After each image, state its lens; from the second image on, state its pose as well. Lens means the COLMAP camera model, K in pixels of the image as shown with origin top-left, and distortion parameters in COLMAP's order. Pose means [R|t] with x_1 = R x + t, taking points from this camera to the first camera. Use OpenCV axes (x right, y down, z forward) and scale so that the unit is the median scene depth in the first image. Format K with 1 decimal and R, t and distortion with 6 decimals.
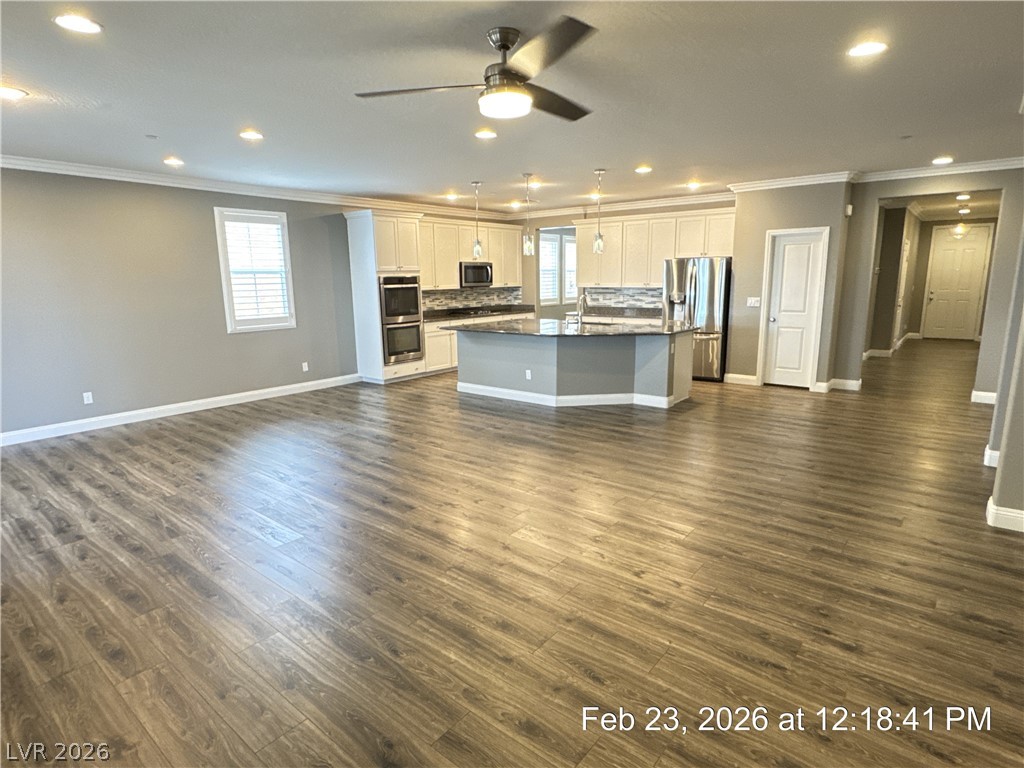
lens RADIAL K [[559.2, 0, 514.6], [0, 559.2, 382.4], [0, 0, 1]] dist [-0.000482, -0.002320]
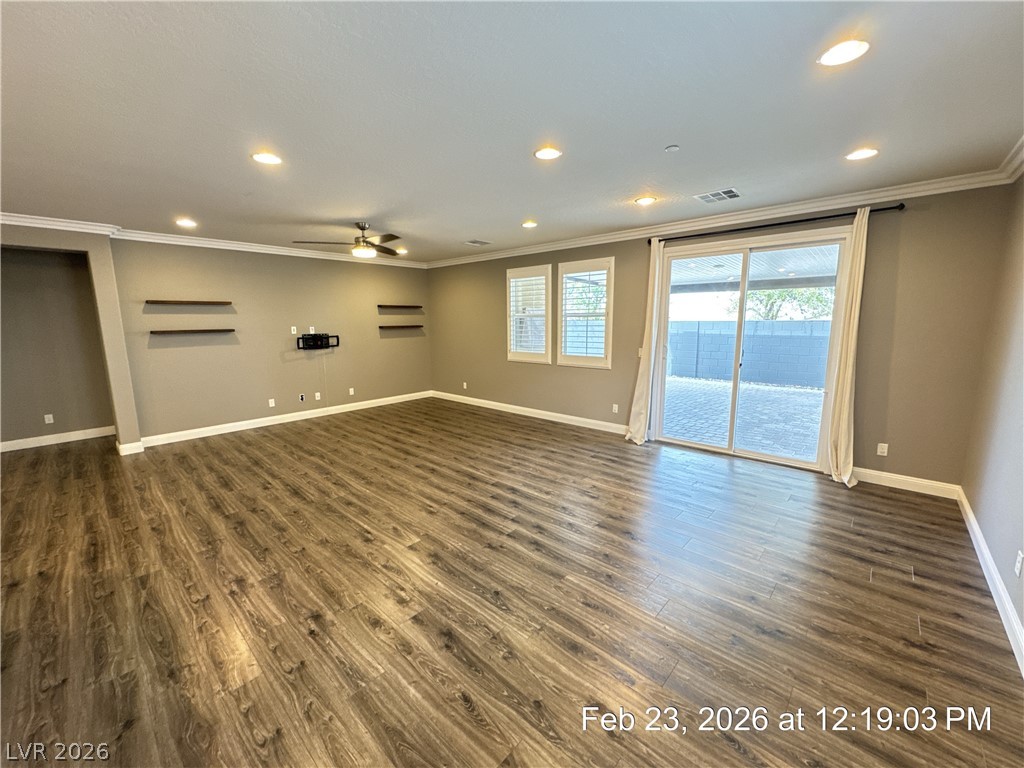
lens RADIAL K [[409.2, 0, 513.9], [0, 409.2, 386.2], [0, 0, 1]] dist [-0.003930, 0.000475]
pose [[-0.997922, 0.013867, 0.062917, -0.269994], [0.034633, 0.938932, 0.342355, -0.194114], [-0.054328, 0.343823, -0.937462, 1.003114]]
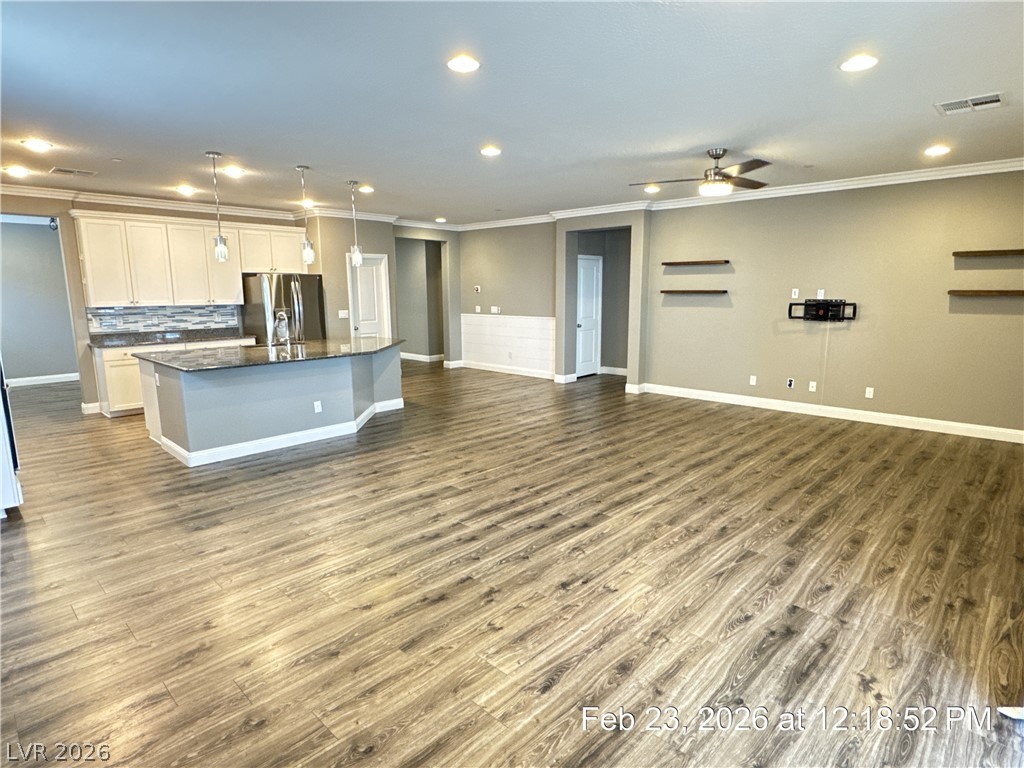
lens RADIAL K [[559.2, 0, 510.2], [0, 559.2, 383.6], [0, 0, 1]] dist [-0.000482, -0.002320]
pose [[0.086427, -0.153406, 0.984376, -0.690588], [0.189945, 0.972486, 0.134876, -0.095142], [-0.977983, 0.175320, 0.113188, 0.559440]]
